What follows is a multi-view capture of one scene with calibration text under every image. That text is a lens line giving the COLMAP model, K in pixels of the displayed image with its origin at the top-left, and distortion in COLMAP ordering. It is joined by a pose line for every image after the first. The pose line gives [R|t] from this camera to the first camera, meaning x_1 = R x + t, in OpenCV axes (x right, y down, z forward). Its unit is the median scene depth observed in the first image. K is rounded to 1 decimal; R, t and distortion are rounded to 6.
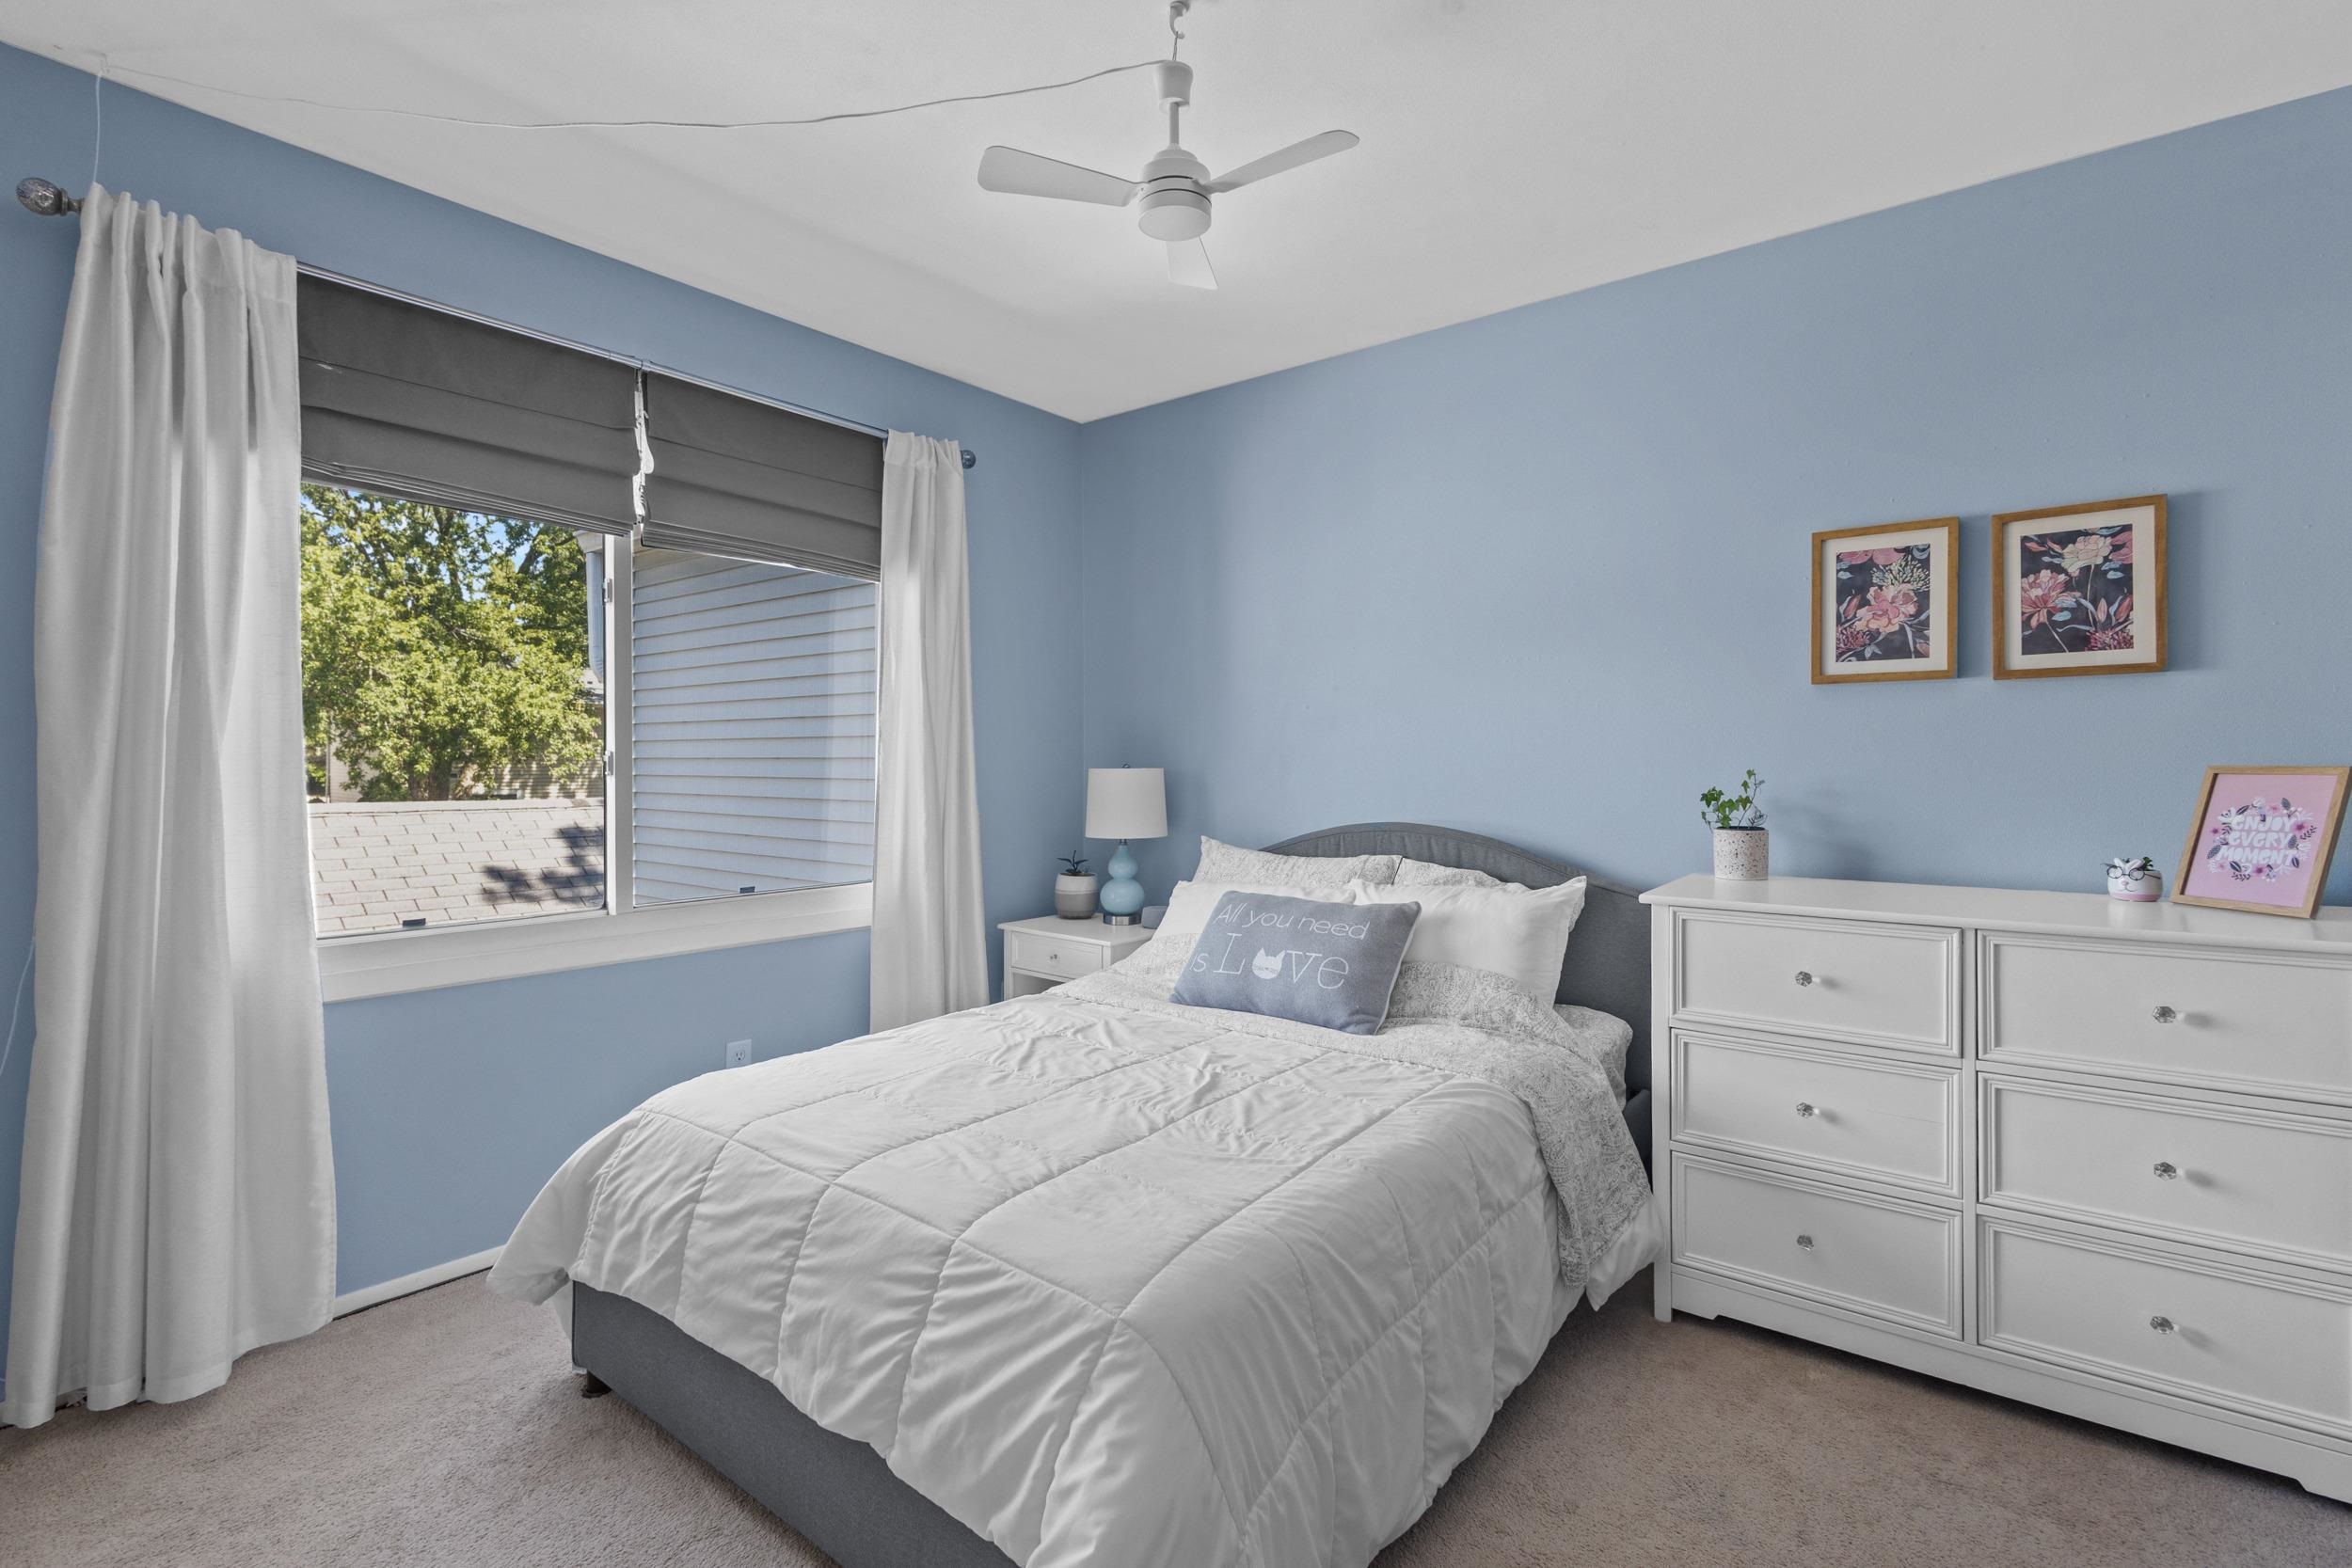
lens RADIAL K [[1077.6, 0, 1176.7], [0, 1077.6, 776.9], [0, 0, 1]] dist [0.004093, 0.000437]
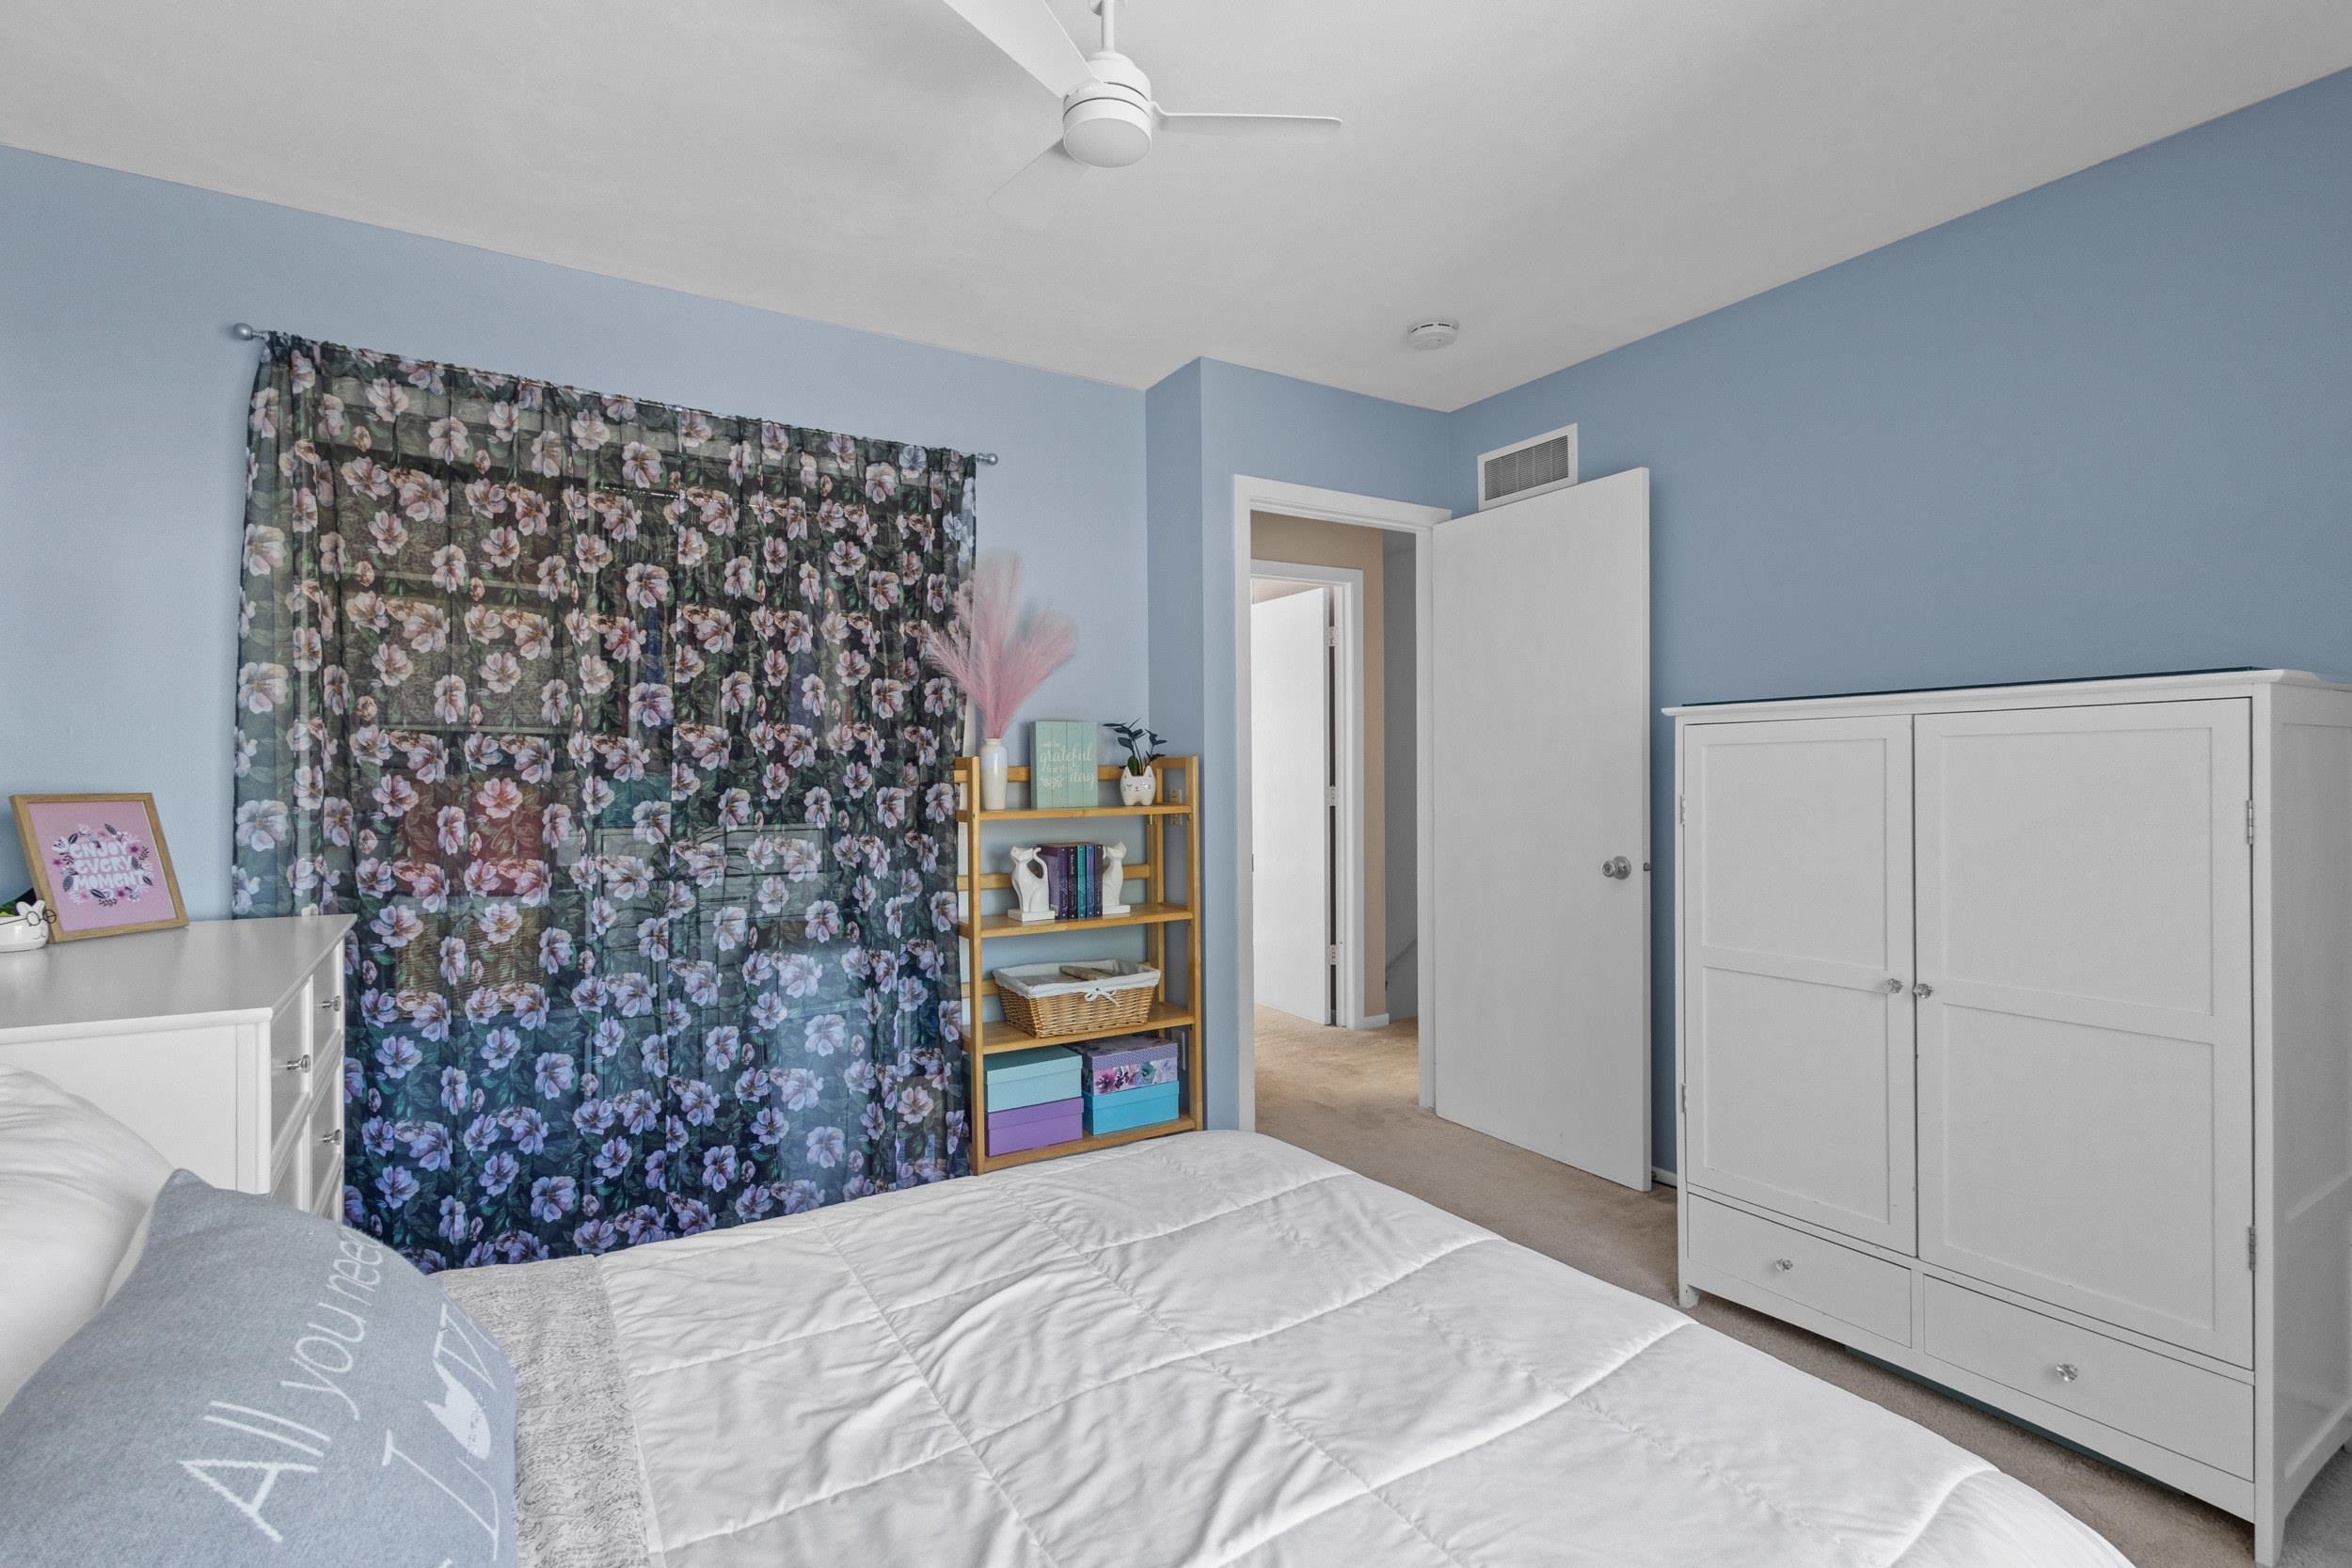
lens RADIAL K [[1077.6, 0, 1176.7], [0, 1077.6, 776.9], [0, 0, 1]] dist [0.004093, 0.000437]
pose [[-0.941895, 0.006400, 0.335845, -0.306293], [0.011770, 0.999833, 0.013957, -0.028379], [-0.335700, 0.017099, -0.941814, 1.637722]]
